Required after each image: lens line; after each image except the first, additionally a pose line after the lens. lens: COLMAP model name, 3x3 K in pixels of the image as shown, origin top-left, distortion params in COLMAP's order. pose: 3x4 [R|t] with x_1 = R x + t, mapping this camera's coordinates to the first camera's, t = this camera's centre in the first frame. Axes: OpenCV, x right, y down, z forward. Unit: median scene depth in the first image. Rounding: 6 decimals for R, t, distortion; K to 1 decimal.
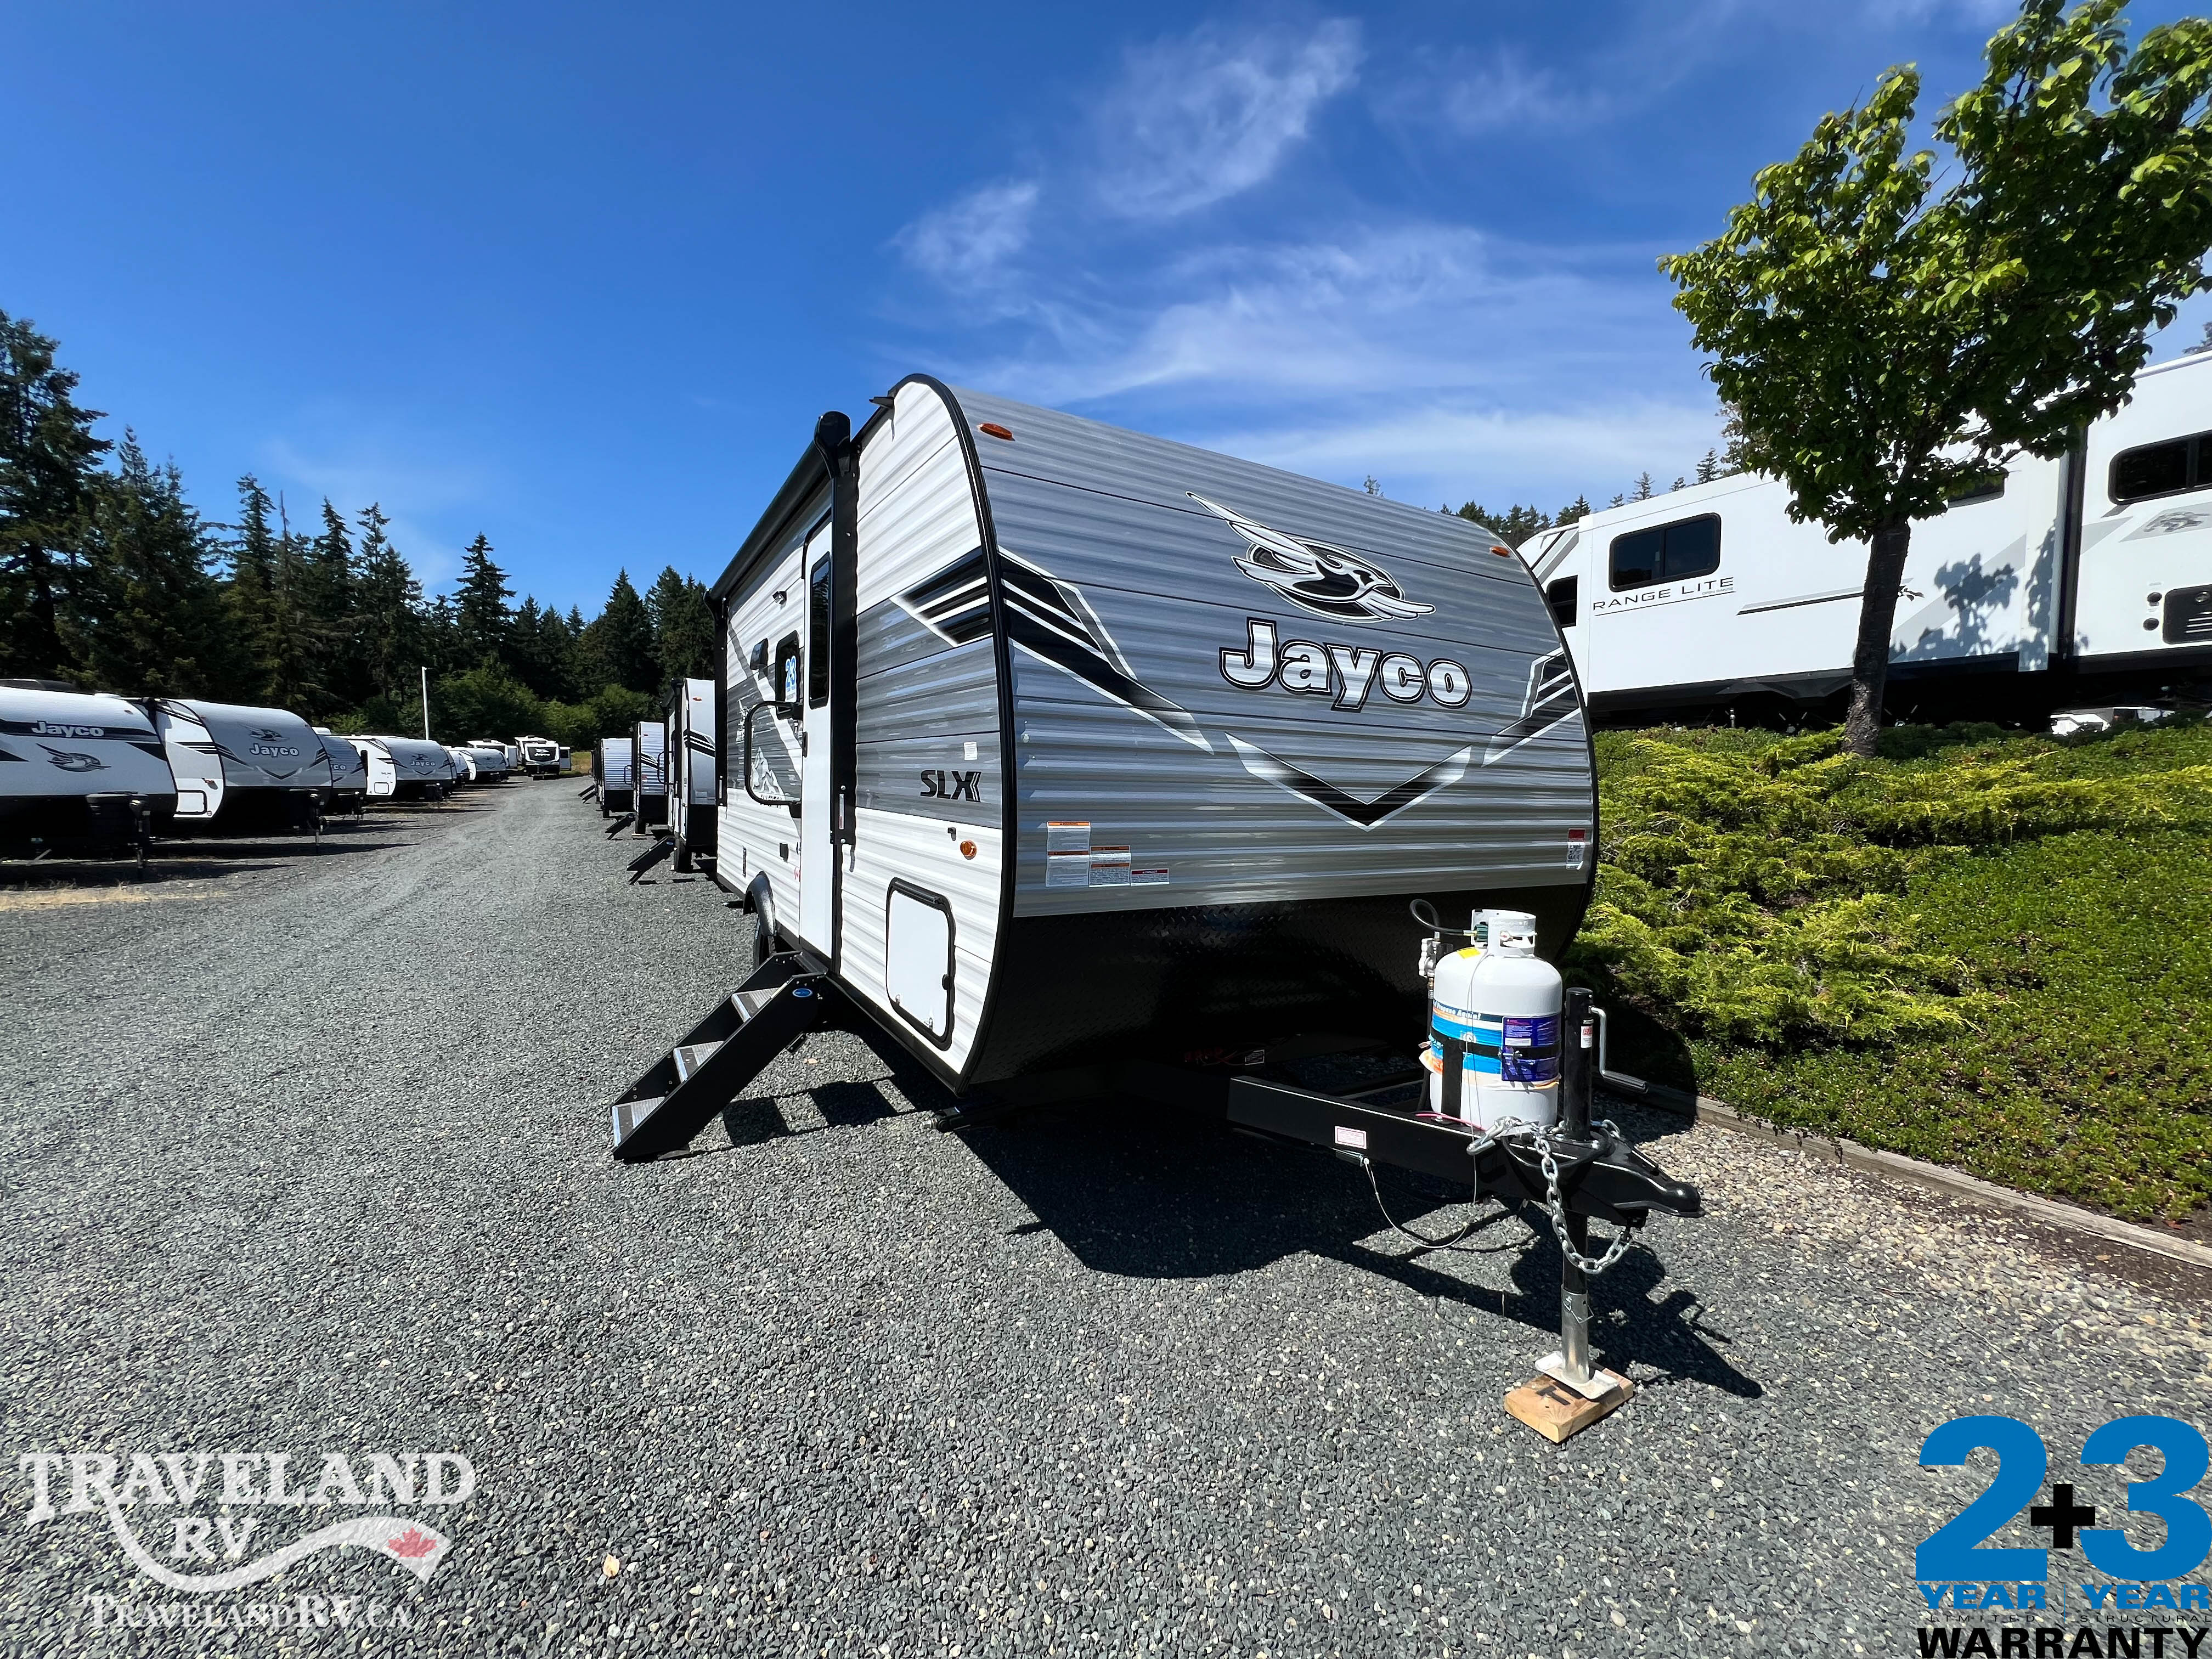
lens RADIAL K [[887.2, 0, 1108.6], [0, 887.2, 827.4], [0, 0, 1]] dist [-0.000729, -0.000027]
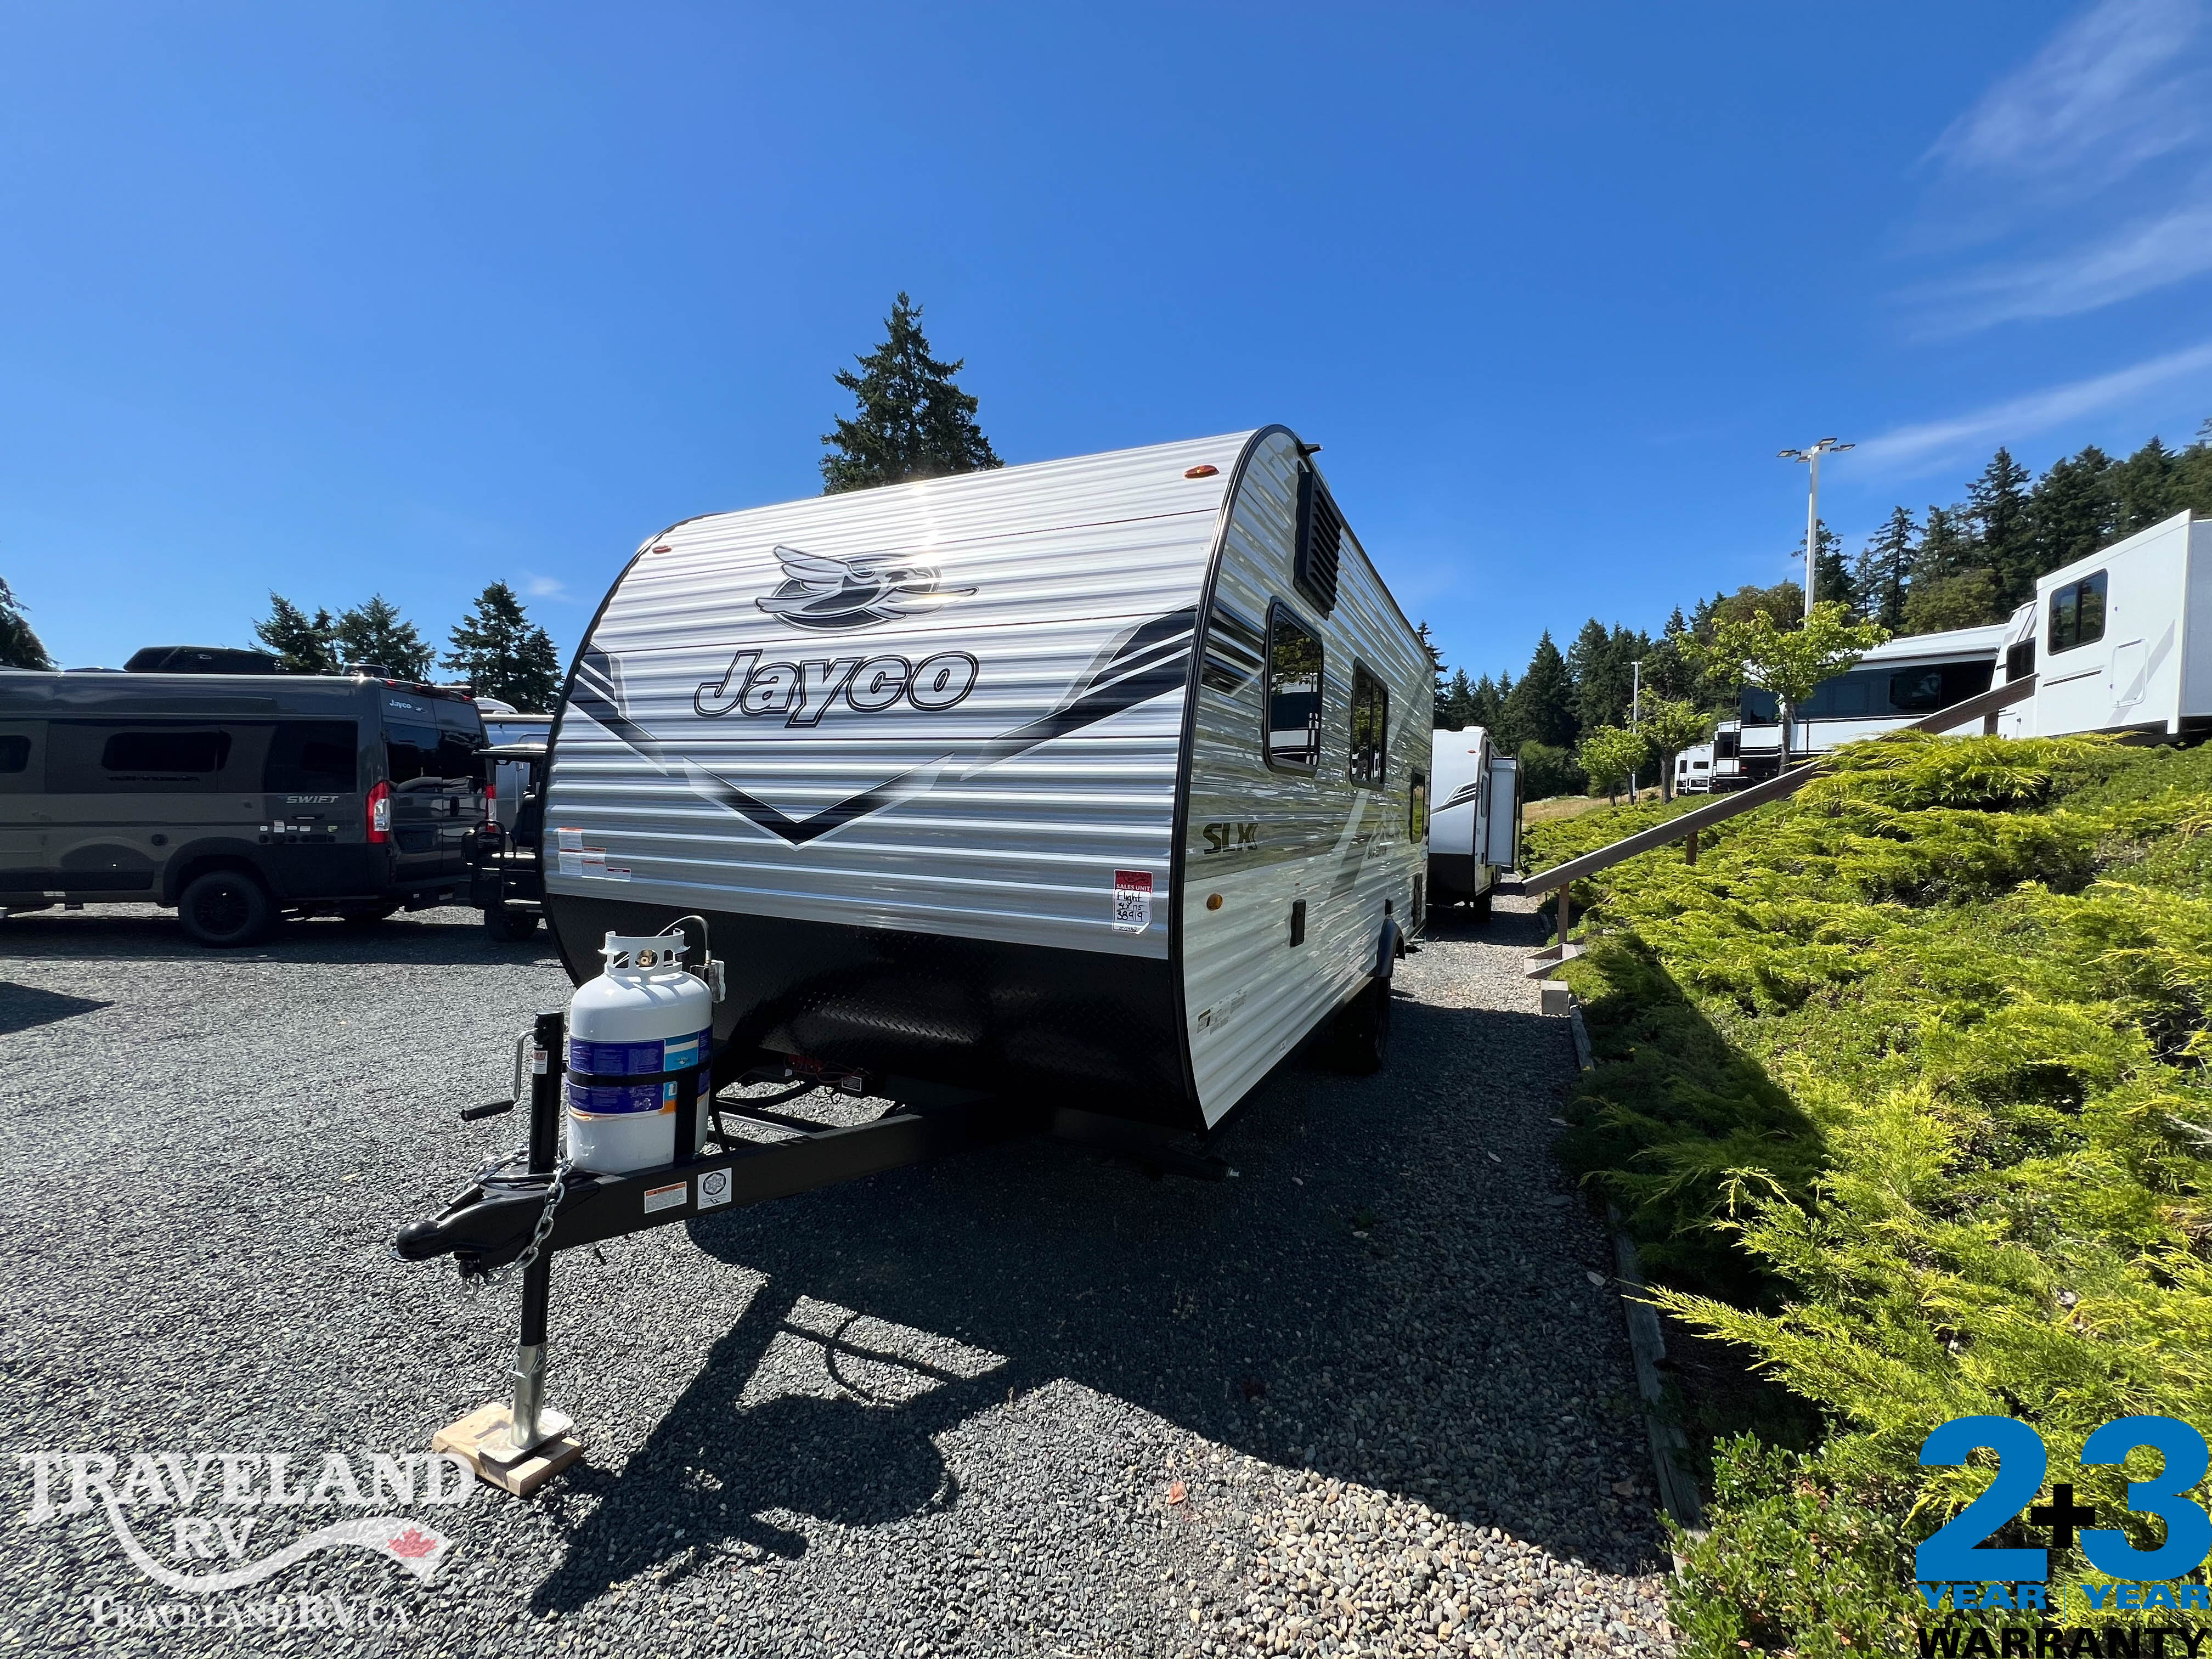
lens RADIAL K [[887.2, 0, 1108.6], [0, 887.2, 827.4], [0, 0, 1]] dist [-0.000729, -0.000027]
pose [[0.562736, 0.008159, -0.826596, 1.099684], [-0.058503, 0.997837, -0.029979, -0.010222], [0.824564, 0.065228, 0.561996, 0.641358]]
